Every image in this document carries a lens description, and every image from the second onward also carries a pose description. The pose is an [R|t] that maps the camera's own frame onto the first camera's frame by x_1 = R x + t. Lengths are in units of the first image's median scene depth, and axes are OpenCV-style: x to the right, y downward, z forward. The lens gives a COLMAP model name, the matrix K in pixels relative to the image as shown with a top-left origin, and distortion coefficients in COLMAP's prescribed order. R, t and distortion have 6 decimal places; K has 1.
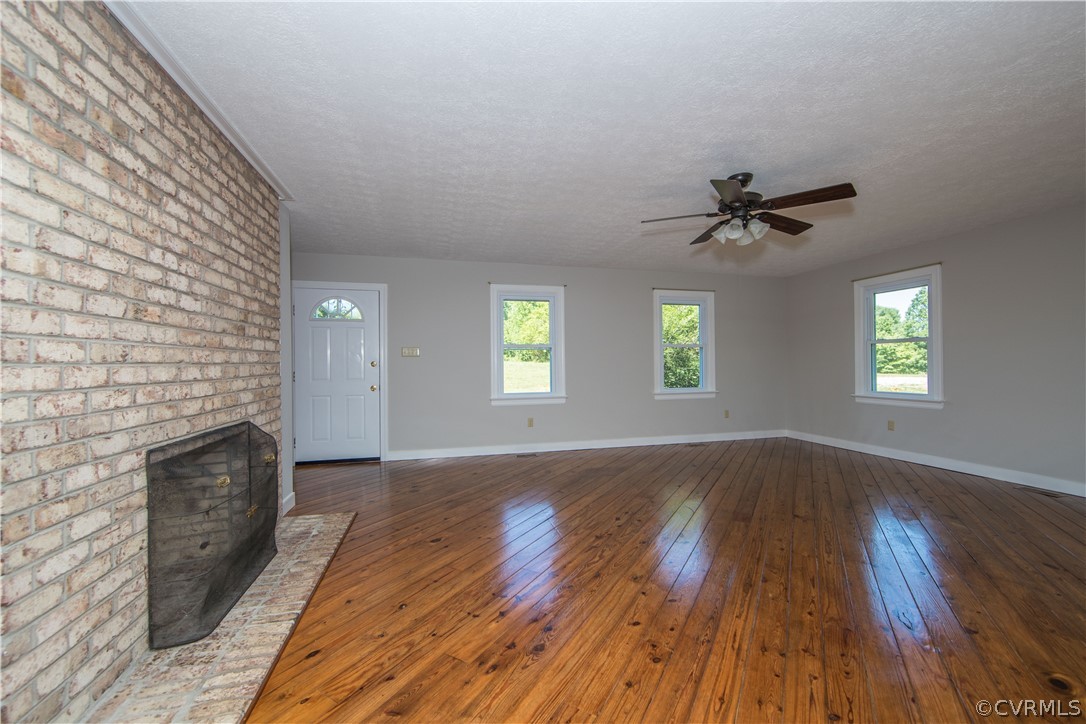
lens RADIAL K [[430.3, 0, 548.0], [0, 430.3, 363.5], [0, 0, 1]] dist [-0.002225, 0.001805]
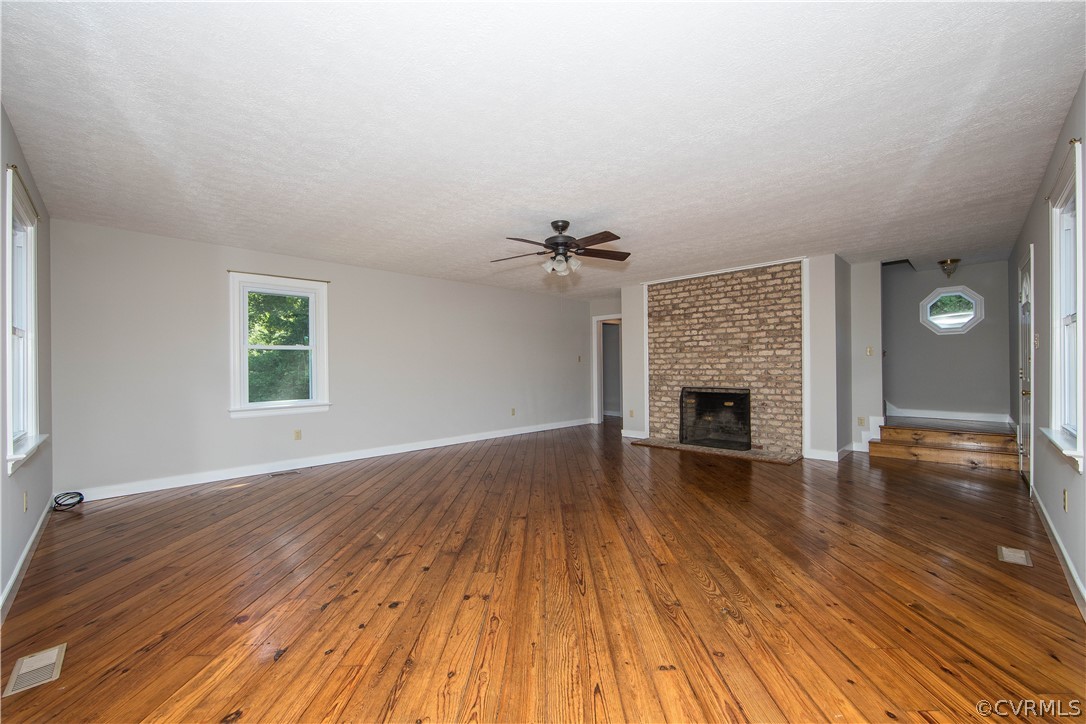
lens RADIAL K [[430.3, 0, 543.9], [0, 430.3, 362.5], [0, 0, 1]] dist [-0.002225, 0.001805]
pose [[-0.862064, 0.013449, -0.506622, 1.847495], [0.017770, 0.999835, -0.003696, -0.016575], [0.506489, -0.012189, -0.862160, 3.353168]]
